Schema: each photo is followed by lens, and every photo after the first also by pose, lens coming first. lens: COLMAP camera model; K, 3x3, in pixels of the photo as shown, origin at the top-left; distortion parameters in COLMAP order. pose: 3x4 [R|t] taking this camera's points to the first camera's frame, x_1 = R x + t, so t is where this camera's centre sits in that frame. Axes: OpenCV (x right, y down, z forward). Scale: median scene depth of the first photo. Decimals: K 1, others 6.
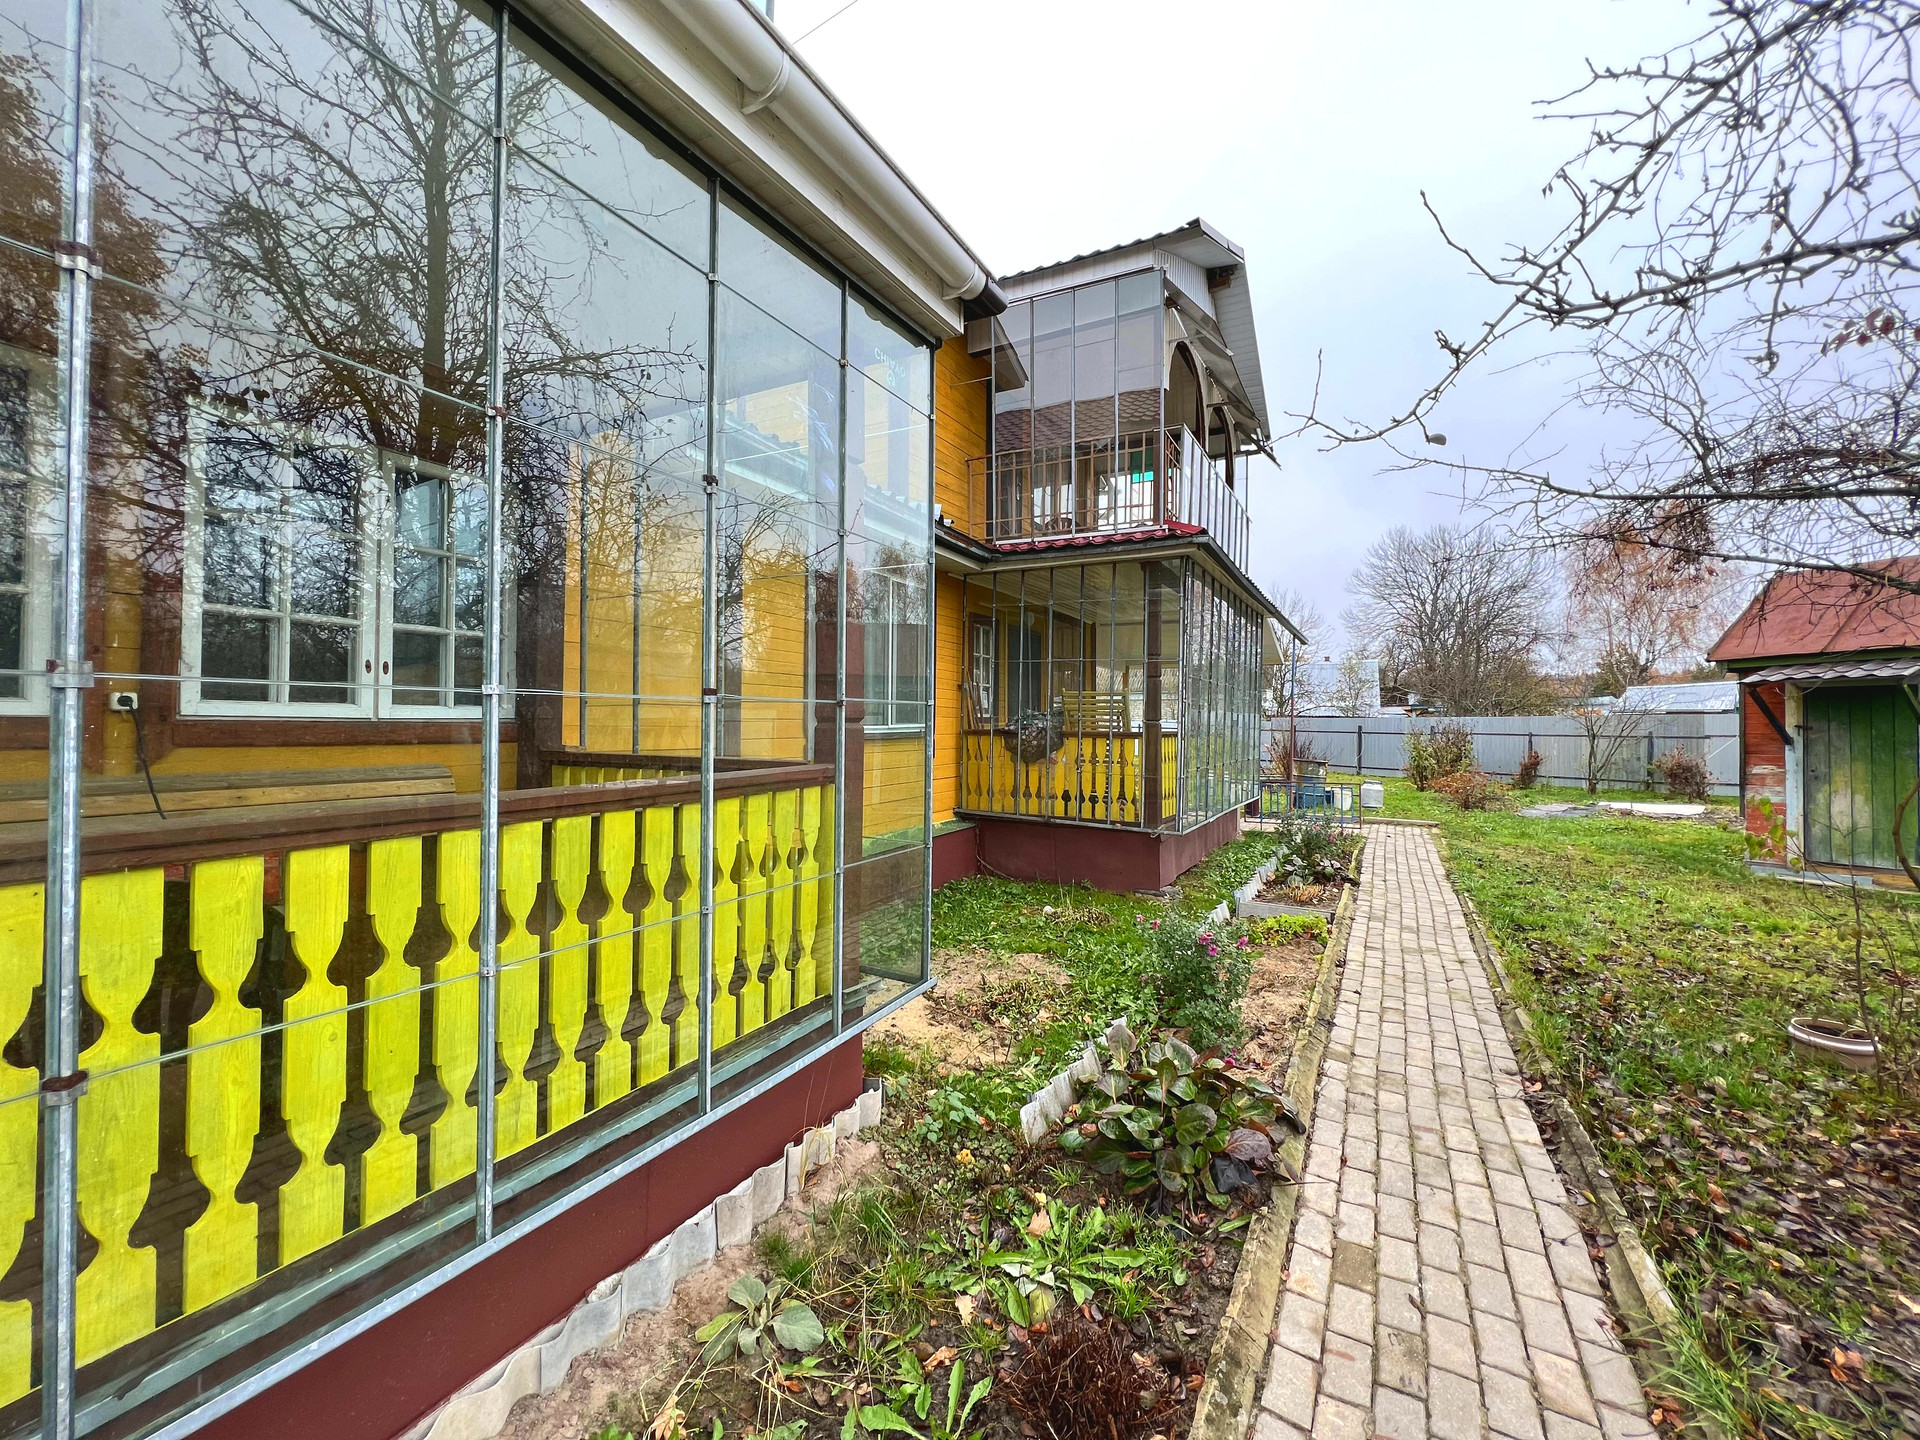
lens RADIAL K [[771.5, 0, 951.4], [0, 771.5, 710.3], [0, 0, 1]] dist [-0.000741, -0.000050]
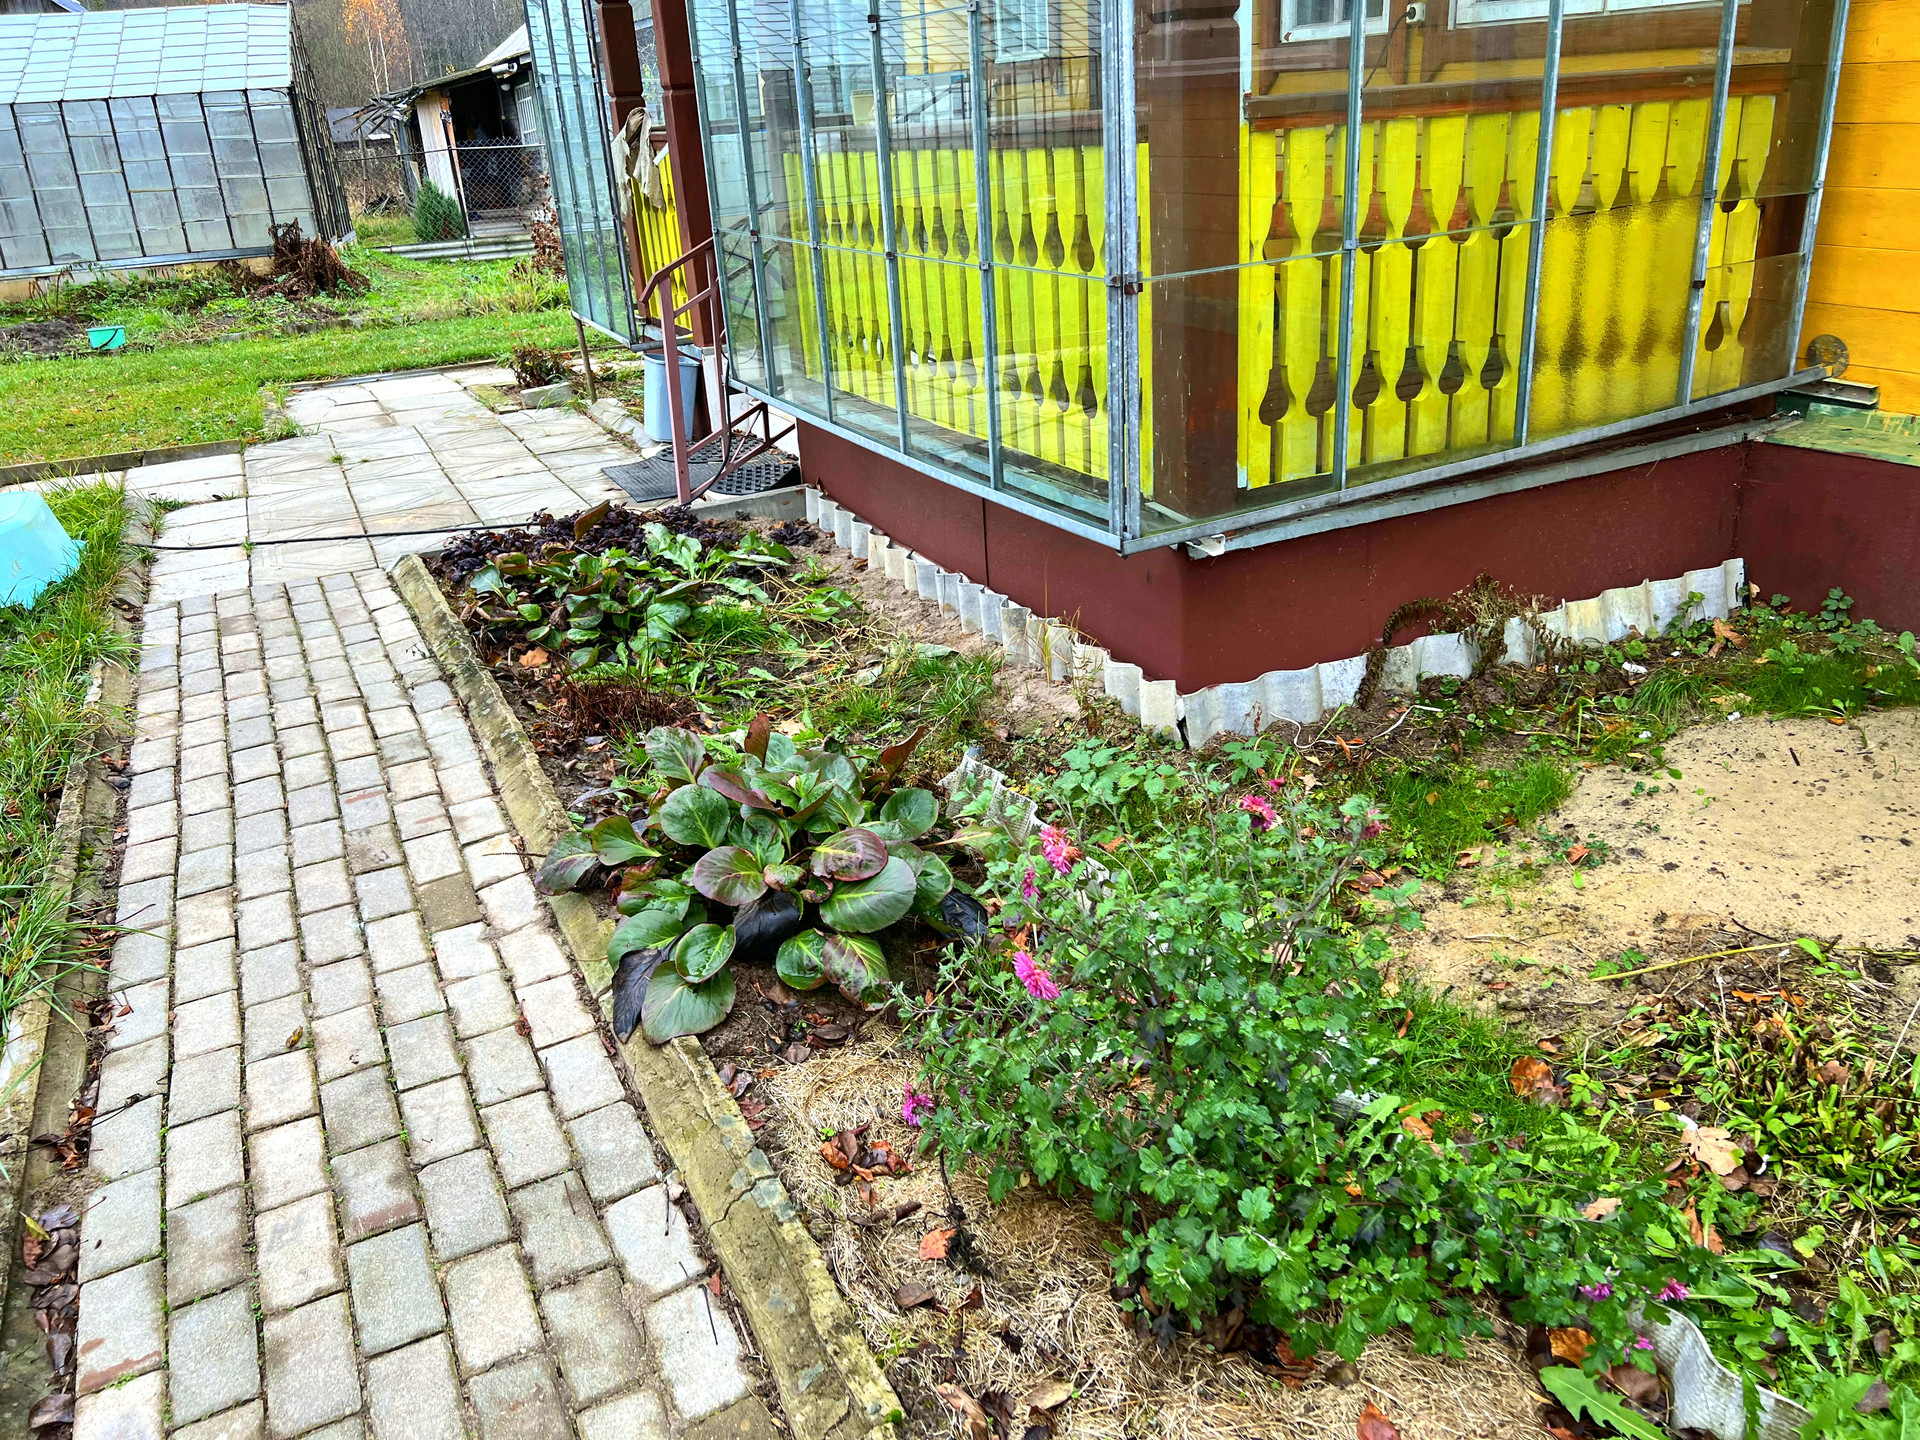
lens RADIAL K [[1441.0, 0, 960.0], [0, 1441.0, 720.0], [0, 0, 1]] dist [-0.000721, -0.006229]
pose [[-0.566922, 0.340530, -0.750092, 0.855620], [0.060967, 0.925406, 0.374041, 0.082733], [0.821512, 0.166322, -0.545394, 1.495896]]
